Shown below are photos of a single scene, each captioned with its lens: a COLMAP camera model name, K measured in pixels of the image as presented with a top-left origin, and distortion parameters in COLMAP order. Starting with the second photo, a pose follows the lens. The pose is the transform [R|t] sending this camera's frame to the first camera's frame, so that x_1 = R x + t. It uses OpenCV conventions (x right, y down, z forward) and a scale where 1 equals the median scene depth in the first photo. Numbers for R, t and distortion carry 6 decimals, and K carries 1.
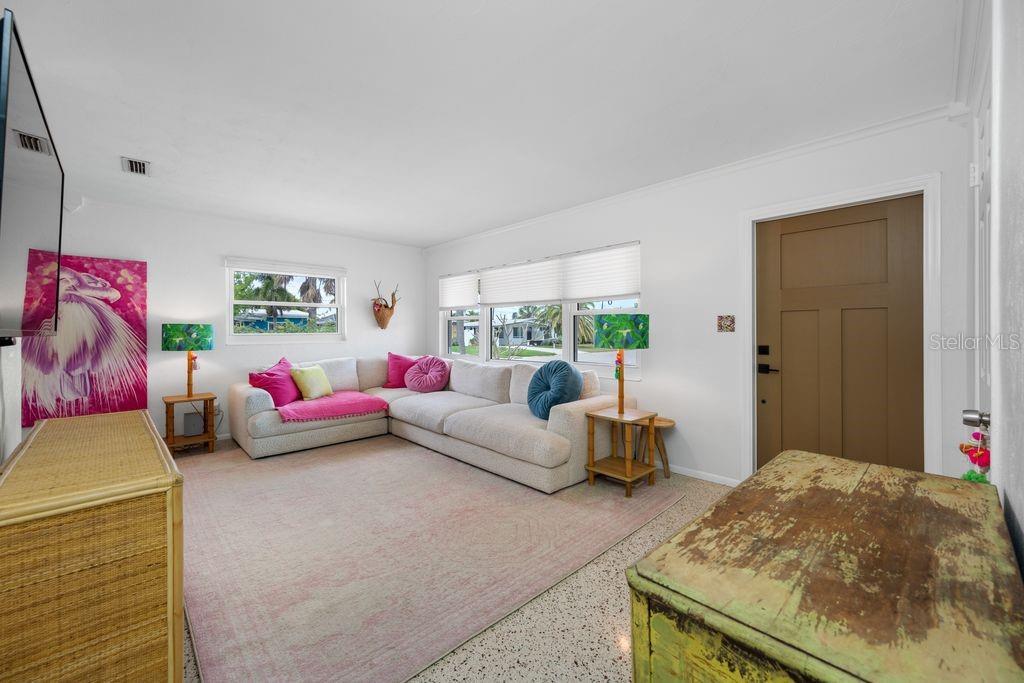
lens RADIAL K [[404.6, 0, 511.5], [0, 404.6, 332.5], [0, 0, 1]] dist [0.001215, 0.000165]
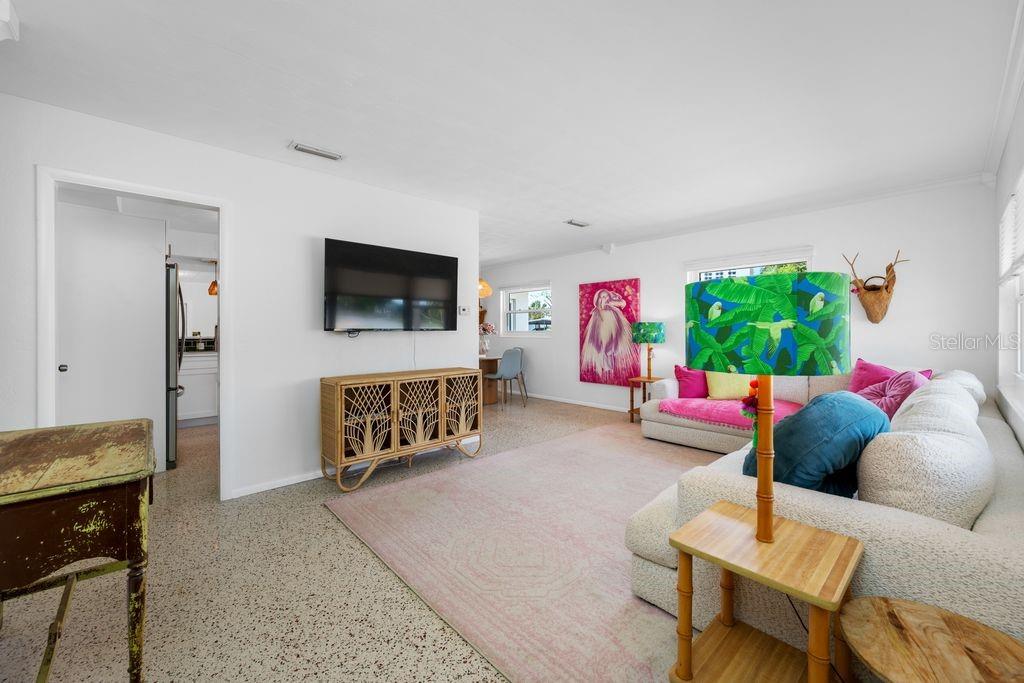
lens RADIAL K [[404.6, 0, 508.7], [0, 404.6, 332.6], [0, 0, 1]] dist [0.001215, 0.000165]
pose [[-0.039413, 0.009085, -0.999182, 0.533072], [0.001200, 0.999958, 0.009045, -0.000158], [0.999222, -0.000842, -0.039422, 0.644940]]
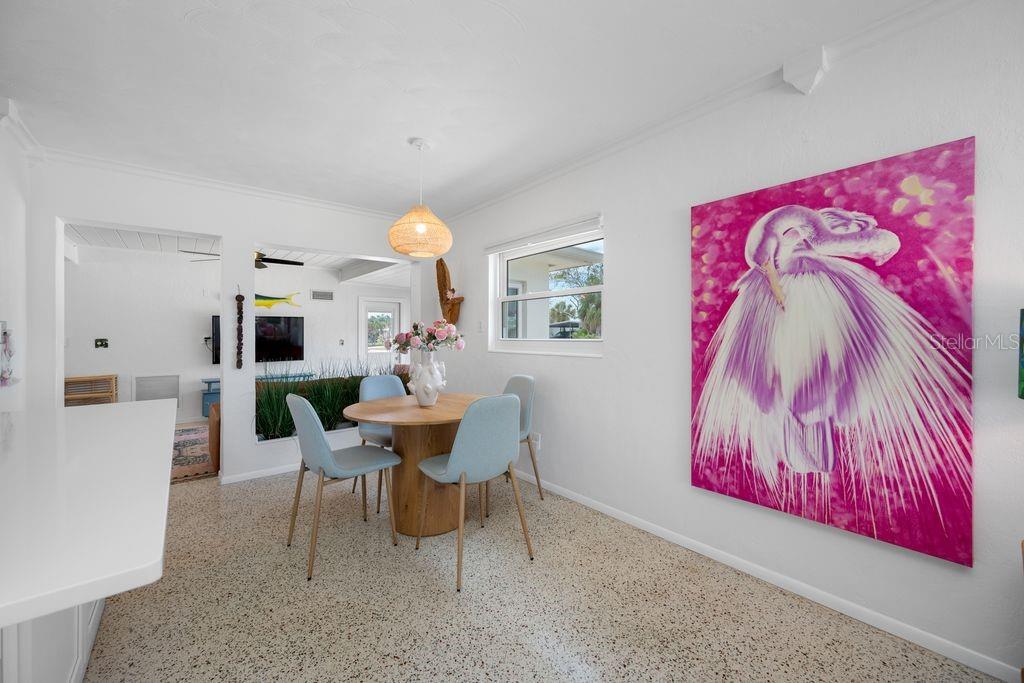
lens RADIAL K [[404.6, 0, 515.8], [0, 404.6, 336.1], [0, 0, 1]] dist [0.001215, 0.000165]
pose [[-0.080658, 0.009210, -0.996699, -0.544974], [0.000715, 0.999958, 0.009182, -0.004134], [0.996742, 0.000028, -0.080662, 0.666772]]
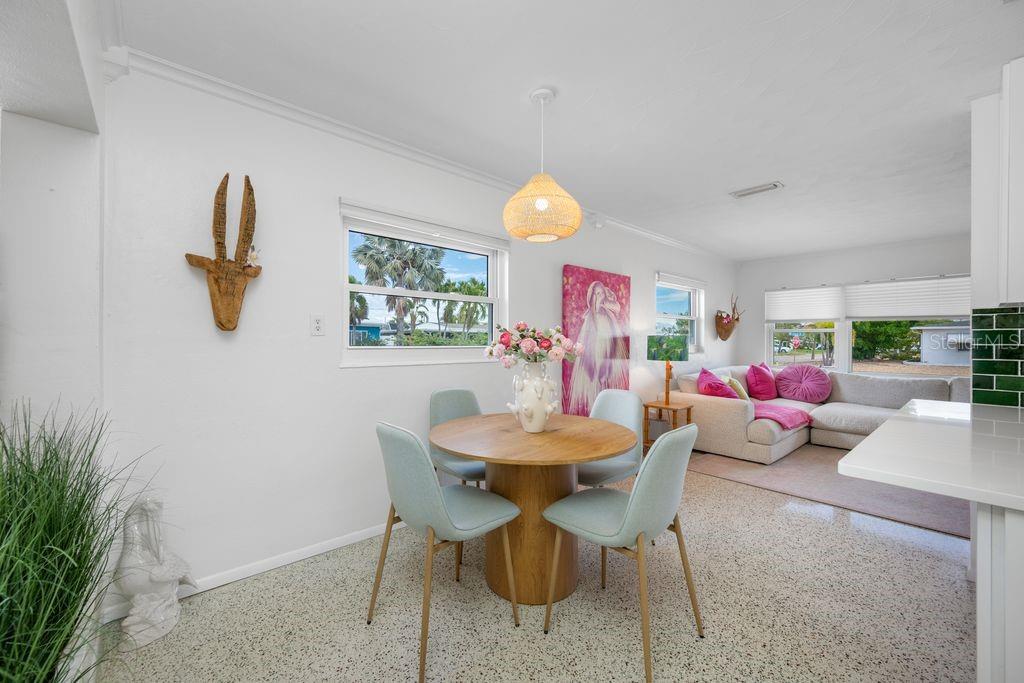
lens RADIAL K [[404.6, 0, 506.1], [0, 404.6, 340.9], [0, 0, 1]] dist [0.001215, 0.000165]
pose [[0.999091, 0.008732, -0.041722, -1.245408], [-0.008828, 0.999959, -0.002121, -0.000491], [0.041701, 0.002488, 0.999127, -0.078293]]
